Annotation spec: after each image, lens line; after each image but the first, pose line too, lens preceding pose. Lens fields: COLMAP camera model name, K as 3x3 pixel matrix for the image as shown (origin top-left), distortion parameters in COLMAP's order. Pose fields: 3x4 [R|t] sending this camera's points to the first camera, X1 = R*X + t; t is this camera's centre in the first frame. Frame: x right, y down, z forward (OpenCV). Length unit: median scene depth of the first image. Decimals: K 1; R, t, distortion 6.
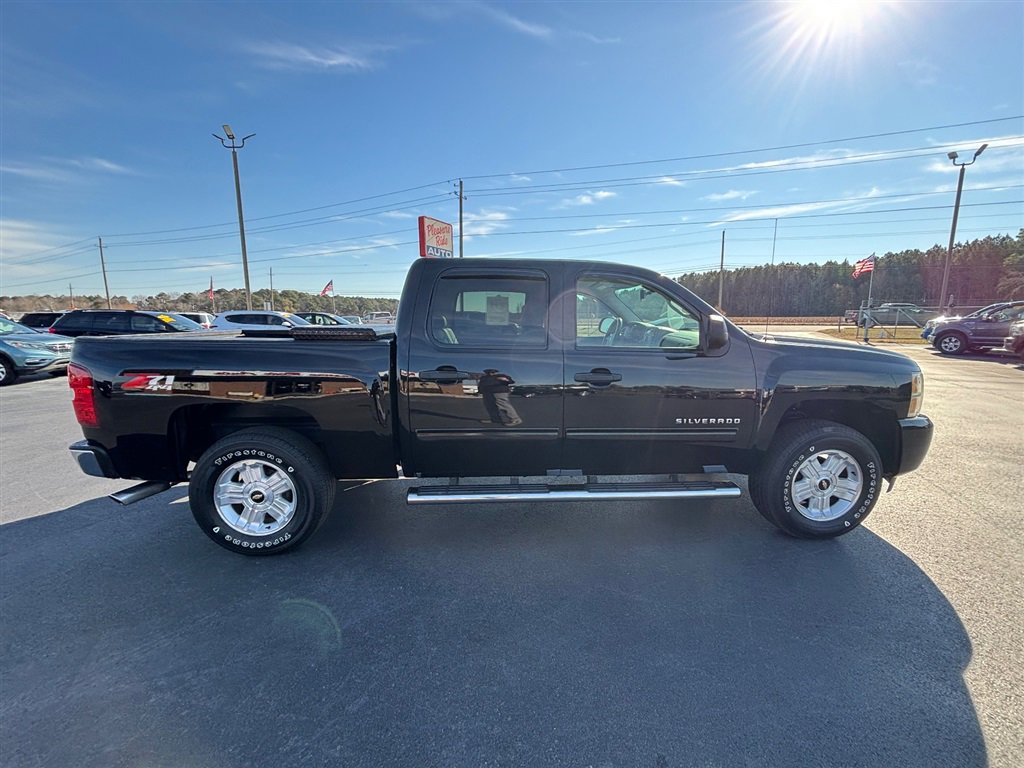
lens RADIAL K [[413.3, 0, 512.0], [0, 413.3, 384.0], [0, 0, 1]] dist [-0.003777, 0.000658]
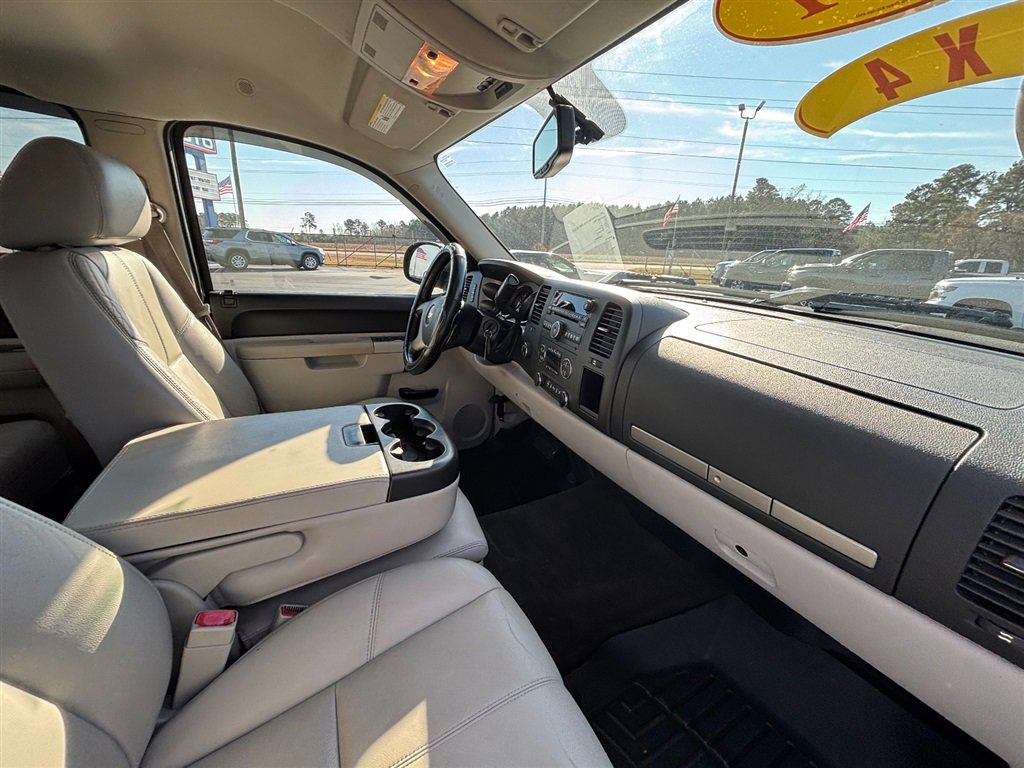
lens RADIAL K [[413.3, 0, 512.0], [0, 413.3, 384.0], [0, 0, 1]] dist [-0.003777, 0.000658]
pose [[0.920157, -0.081957, 0.382876, 0.029221], [0.020239, 0.986496, 0.162527, -0.017922], [-0.391026, -0.141802, 0.909390, 0.116383]]
